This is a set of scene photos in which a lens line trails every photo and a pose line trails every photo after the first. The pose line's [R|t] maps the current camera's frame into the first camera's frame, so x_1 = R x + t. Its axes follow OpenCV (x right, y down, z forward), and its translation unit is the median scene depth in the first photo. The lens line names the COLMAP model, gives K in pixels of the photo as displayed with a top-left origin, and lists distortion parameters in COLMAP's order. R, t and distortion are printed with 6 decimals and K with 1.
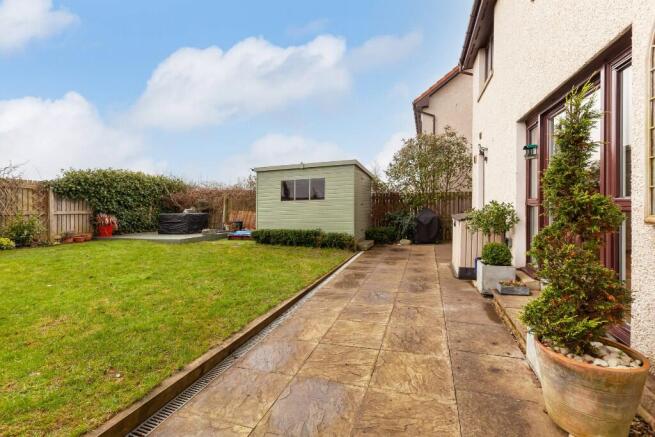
lens RADIAL K [[302.9, 0, 328.8], [0, 302.9, 217.7], [0, 0, 1]] dist [0.013578, -0.000672]
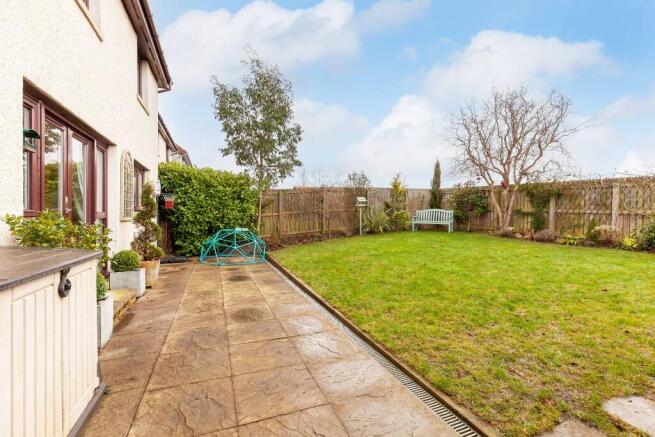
lens RADIAL K [[302.9, 0, 325.3], [0, 302.9, 215.0], [0, 0, 1]] dist [0.013578, -0.000672]
pose [[-0.788364, 0.017103, -0.614971, 0.595388], [-0.010157, 0.999115, 0.040808, -0.085411], [0.615125, 0.038417, -0.787493, 2.088191]]
